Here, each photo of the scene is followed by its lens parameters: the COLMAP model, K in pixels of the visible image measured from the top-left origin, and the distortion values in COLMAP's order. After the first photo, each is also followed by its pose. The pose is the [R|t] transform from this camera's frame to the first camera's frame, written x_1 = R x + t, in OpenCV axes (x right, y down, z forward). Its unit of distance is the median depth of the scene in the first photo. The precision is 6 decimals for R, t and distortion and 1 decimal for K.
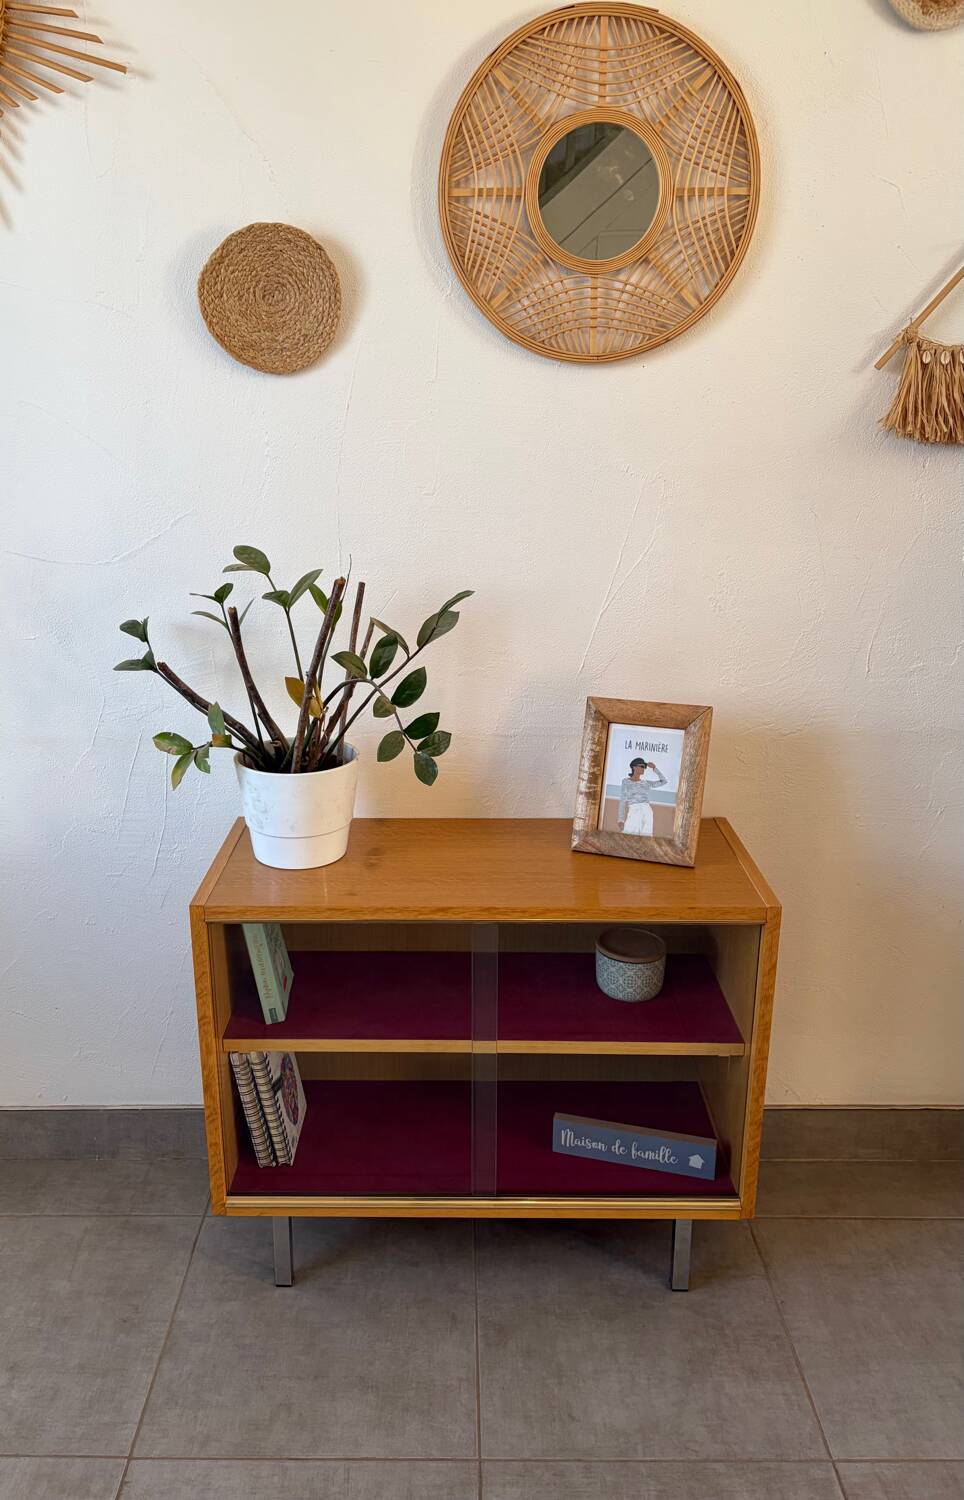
lens RADIAL K [[1127.7, 0, 446.9], [0, 1127.7, 748.6], [0, 0, 1]] dist [0.056473, -0.067715]
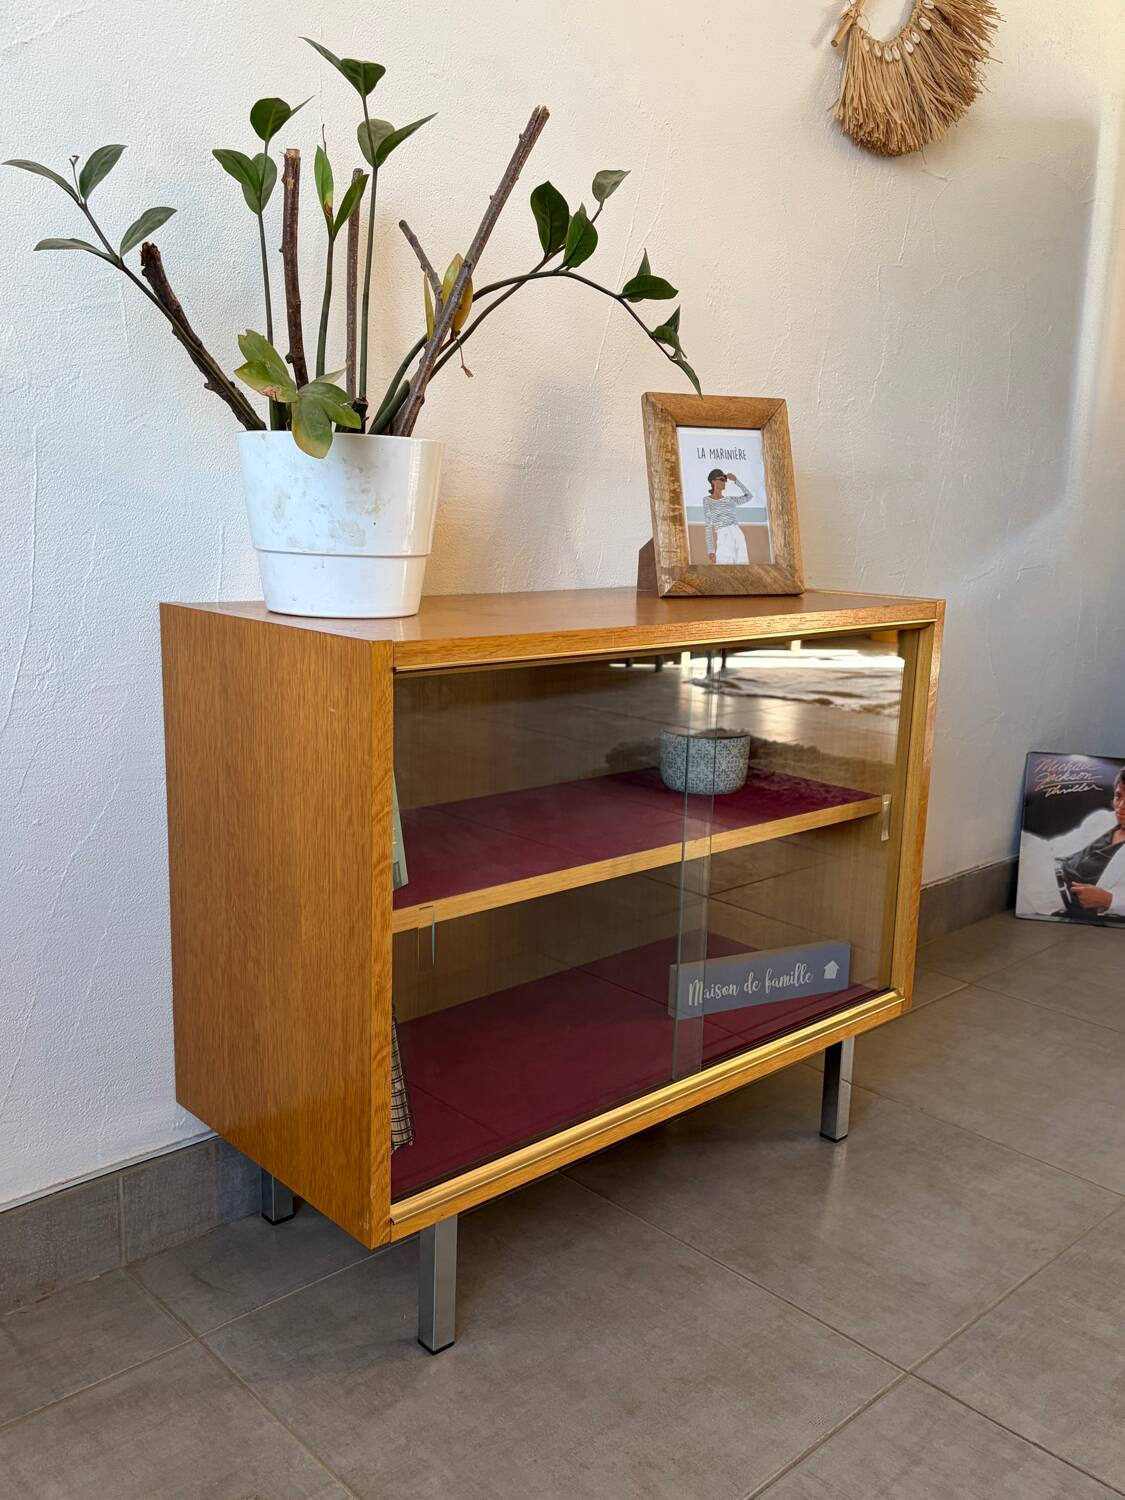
lens RADIAL K [[1299.6, 0, 559.9], [0, 1299.6, 750.4], [0, 0, 1]] dist [0.055131, -0.061421]
pose [[0.722254, -0.112527, 0.682413, -0.546932], [0.172600, 0.984783, -0.020289, 0.200089], [-0.669745, 0.132438, 0.730686, 0.441799]]
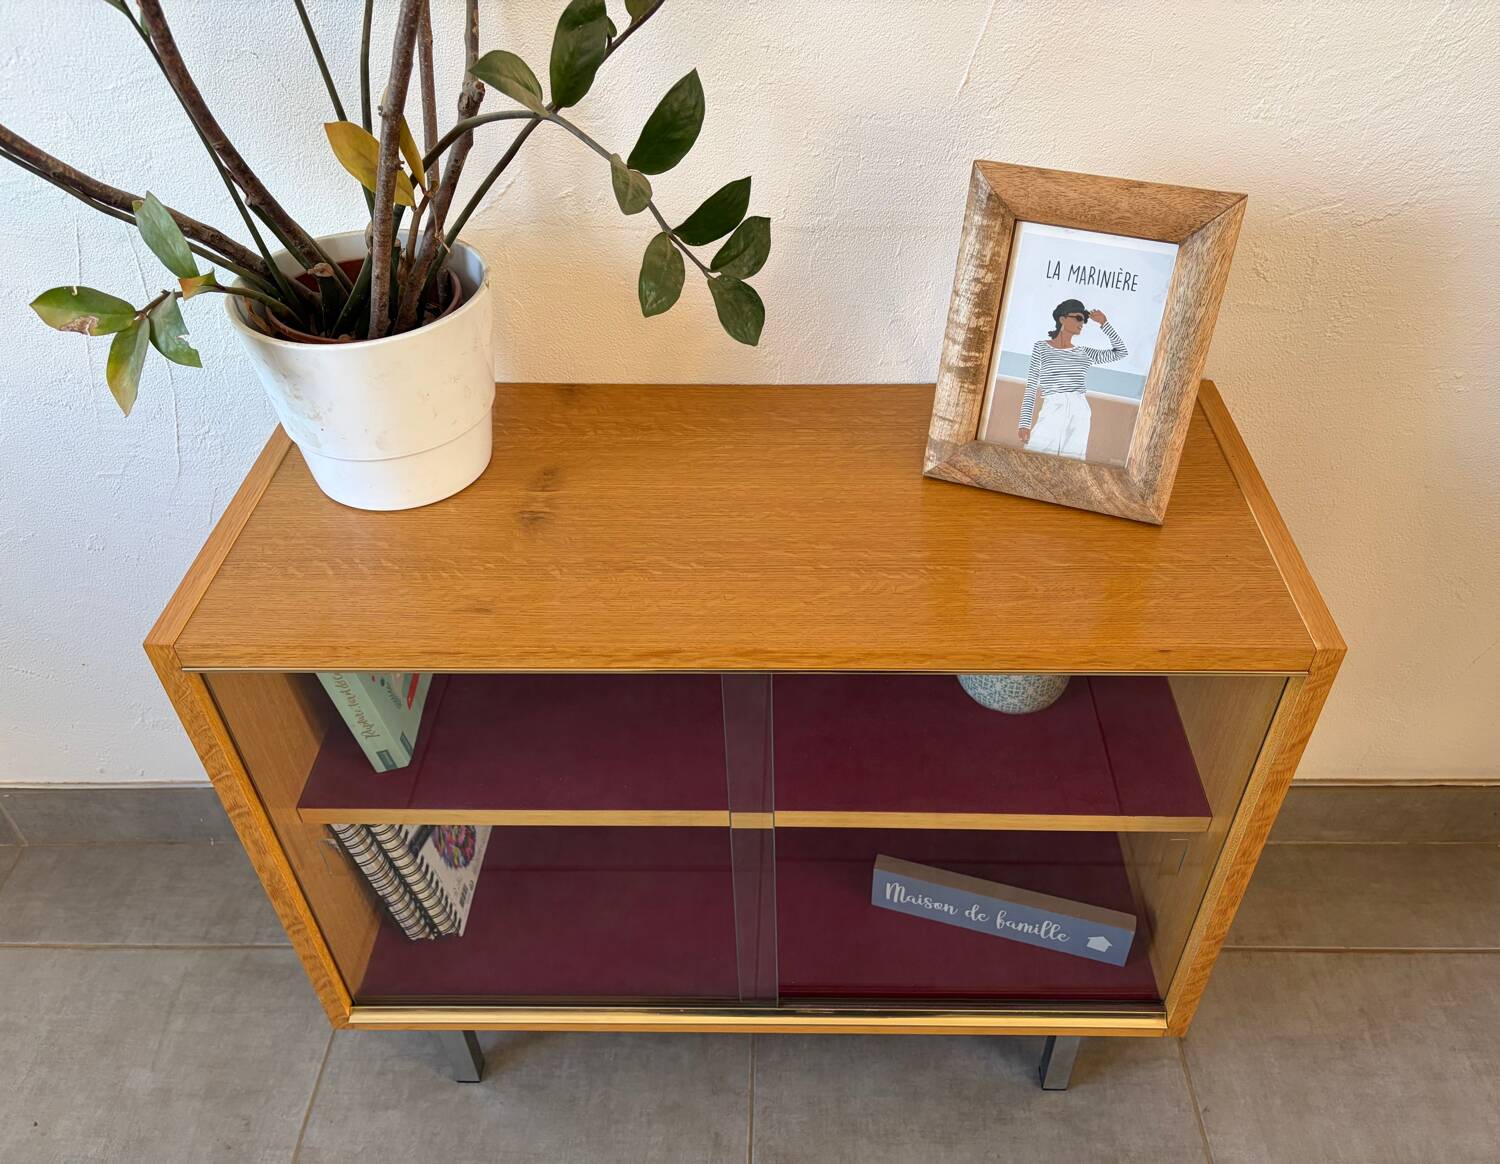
lens RADIAL K [[1178.5, 0, 781.4], [0, 1178.5, 586.3], [0, 0, 1]] dist [0.050385, -0.061121]
pose [[0.999994, -0.003191, -0.001300, 0.046222], [0.003445, 0.914847, 0.403786, -0.084576], [-0.000099, -0.403788, 0.914852, 0.491487]]
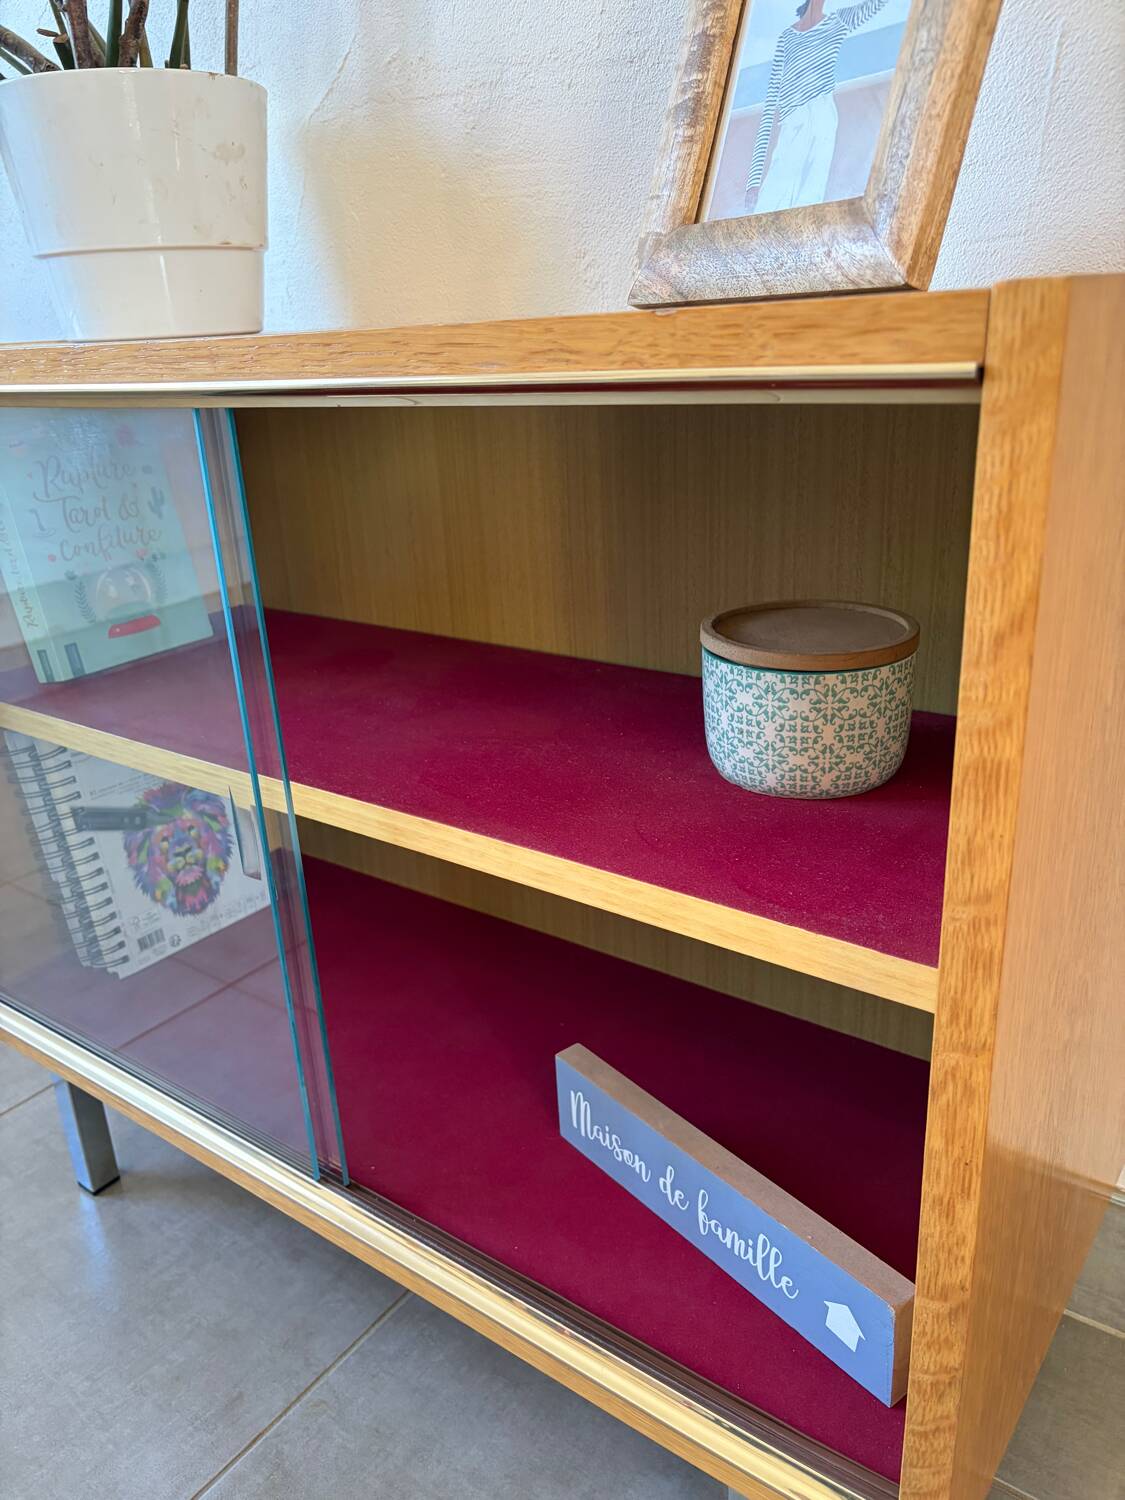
lens RADIAL K [[1155.8, 0, 549.3], [0, 1155.8, 750.4], [0, 0, 1]] dist [0.004880, -0.004754]
pose [[0.805134, 0.171175, -0.567855, 0.314730], [-0.122233, 0.984782, 0.123546, 0.183669], [0.580361, -0.030060, 0.813804, 0.718487]]
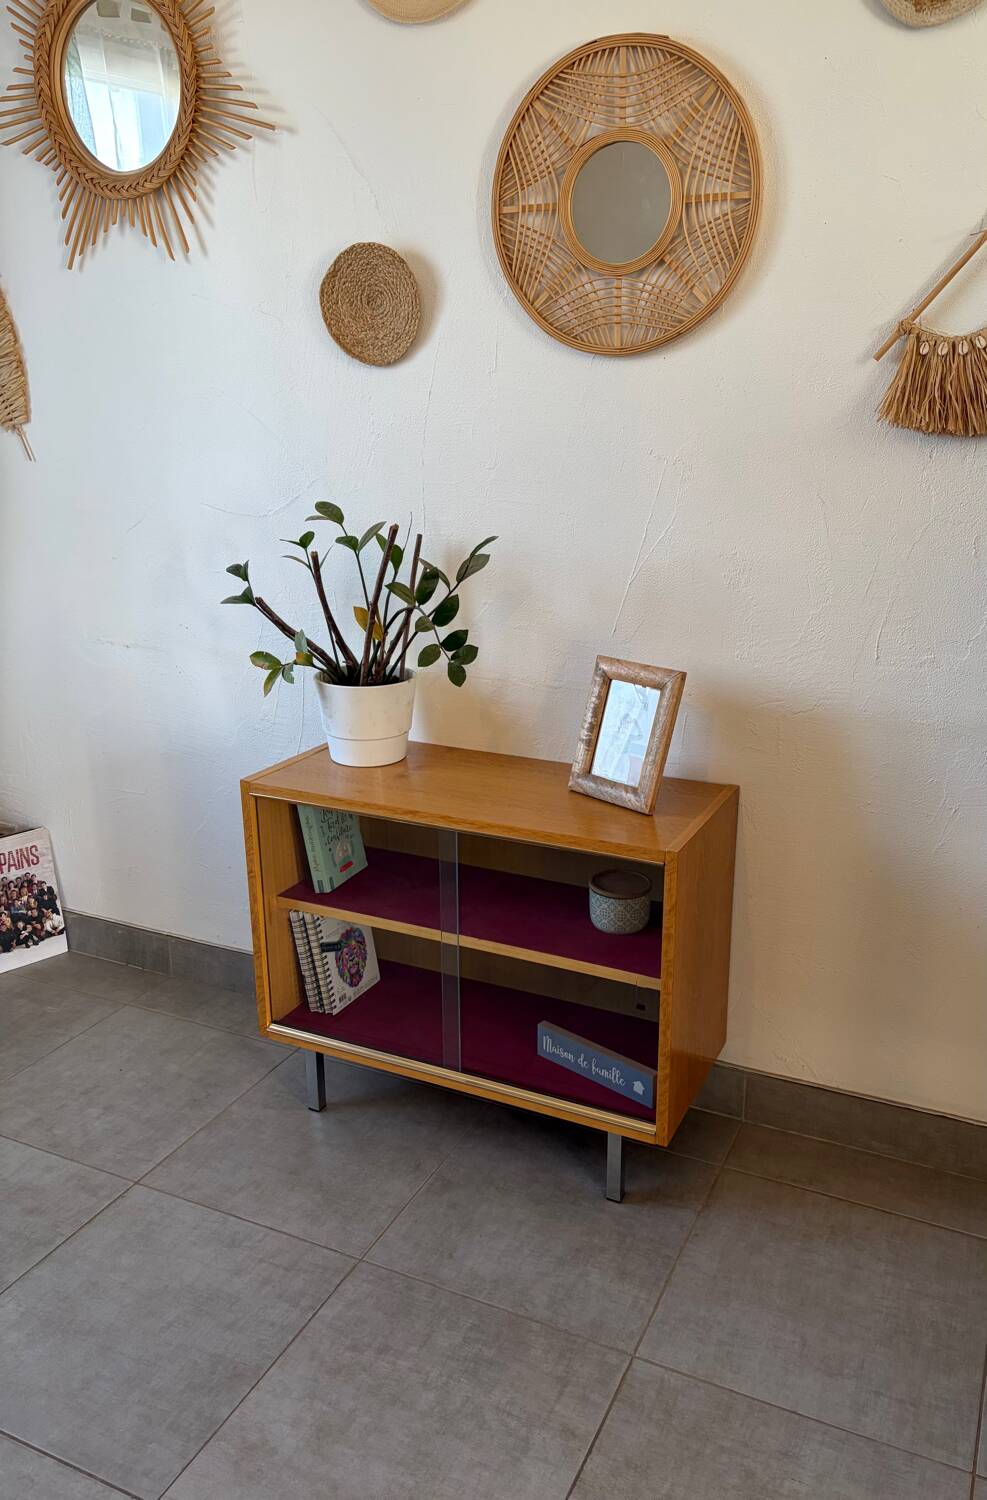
lens RADIAL K [[1141.6, 0, 554.8], [0, 1141.6, 750.9], [0, 0, 1]] dist [0.048782, -0.049534]
pose [[0.916997, 0.125323, -0.378697, 0.534963], [-0.125574, 0.991790, 0.024144, 0.026952], [0.378614, 0.025415, 0.925206, -0.059762]]
